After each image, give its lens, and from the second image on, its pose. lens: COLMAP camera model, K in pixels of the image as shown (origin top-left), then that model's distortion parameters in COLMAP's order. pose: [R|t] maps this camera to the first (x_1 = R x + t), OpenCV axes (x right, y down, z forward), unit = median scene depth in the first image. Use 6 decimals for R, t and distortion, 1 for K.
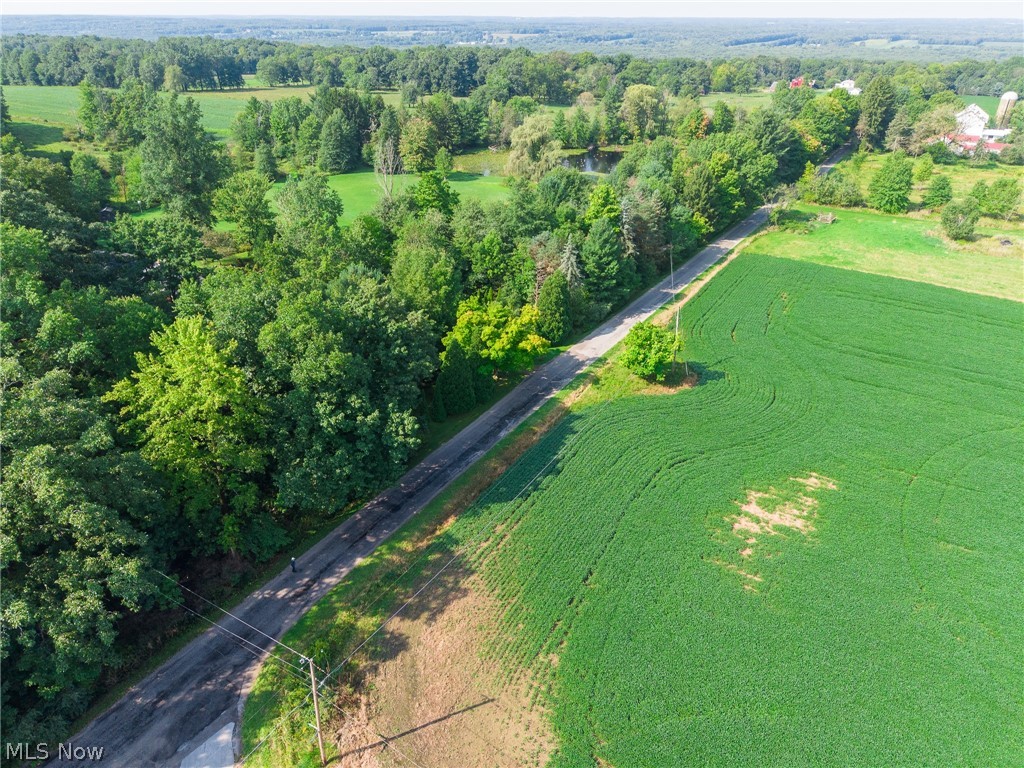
lens RADIAL K [[692.3, 0, 510.9], [0, 692.3, 374.7], [0, 0, 1]] dist [0.034201, -0.036141]
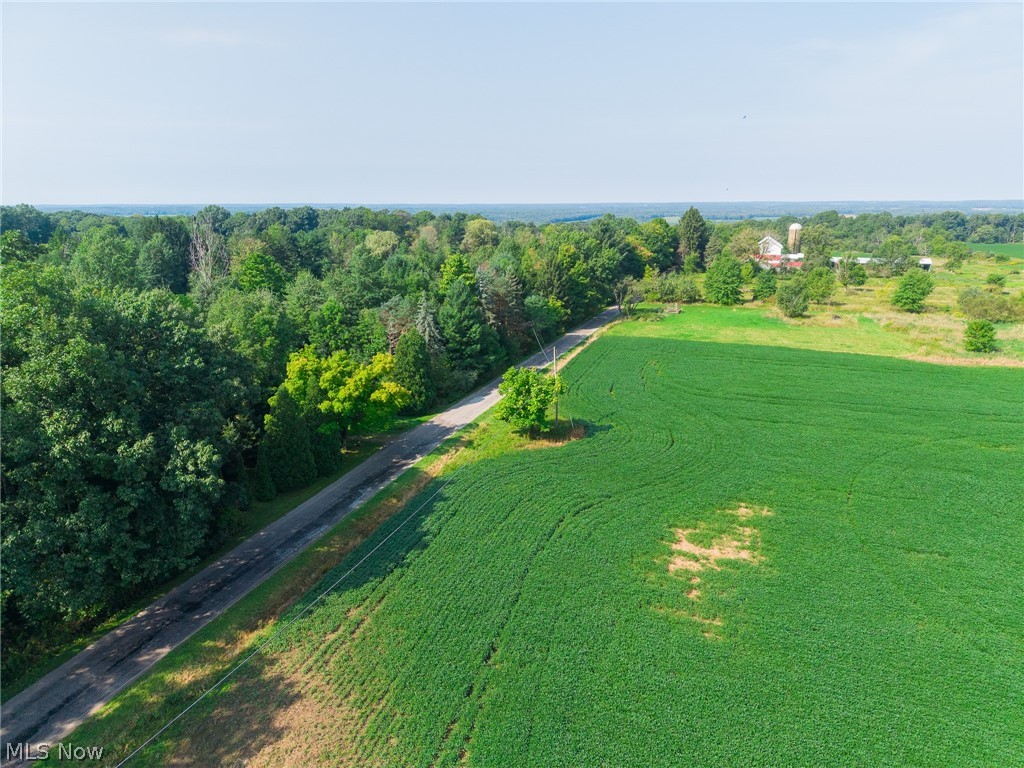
lens RADIAL K [[685.4, 0, 512.0], [0, 685.4, 384.0], [0, 0, 1]] dist [0.031051, -0.031369]
pose [[0.975355, -0.062026, 0.211746, 0.004037], [0.106512, 0.972810, -0.205662, 0.116178], [-0.193232, 0.223147, 0.955441, 0.195850]]
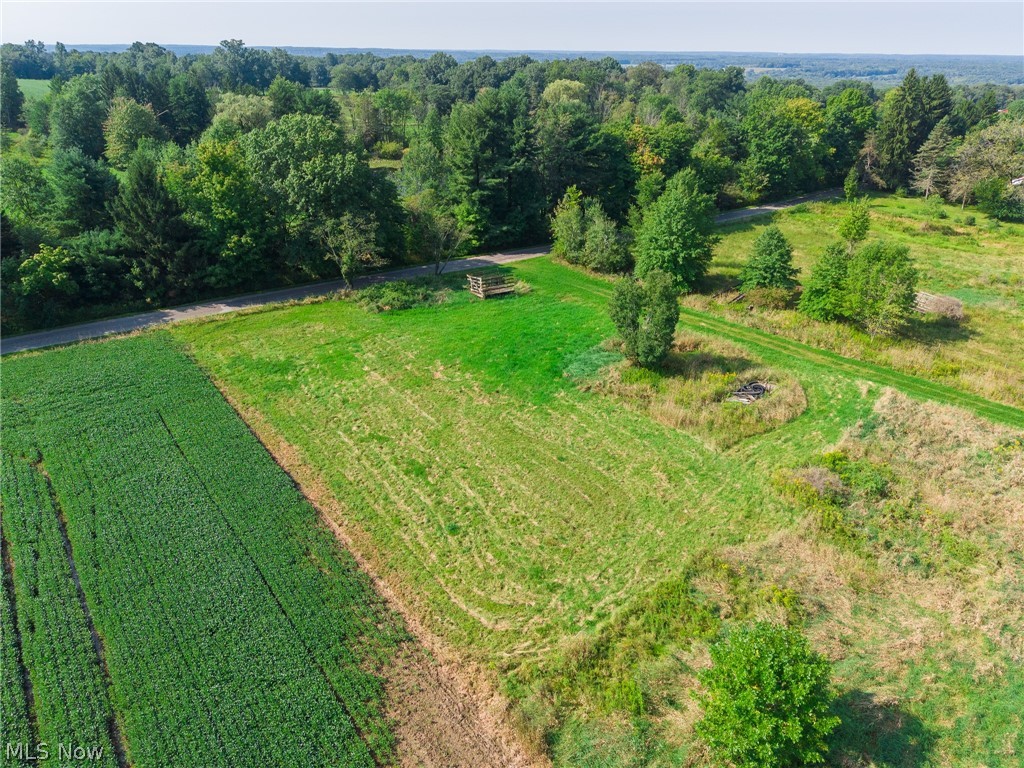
lens RADIAL K [[685.4, 0, 512.0], [0, 685.4, 384.0], [0, 0, 1]] dist [0.031051, -0.031369]
pose [[0.942242, 0.151937, -0.298488, 1.158603], [-0.160053, 0.987104, -0.002783, -0.283979], [0.294216, 0.050396, 0.954409, 0.949592]]
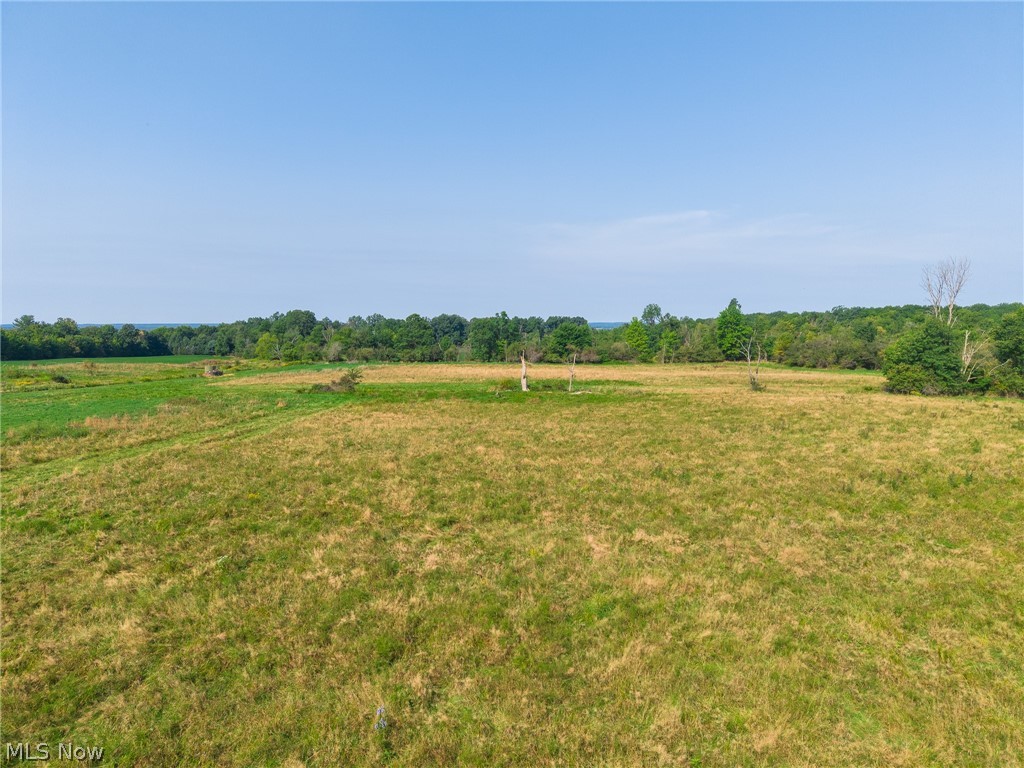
lens RADIAL K [[685.4, 0, 512.0], [0, 685.4, 384.0], [0, 0, 1]] dist [0.031051, -0.031369]
pose [[0.788863, -0.058997, 0.611730, 2.993549], [0.287075, 0.915486, -0.281908, -0.129901], [-0.543399, 0.398000, 0.739130, 1.174444]]
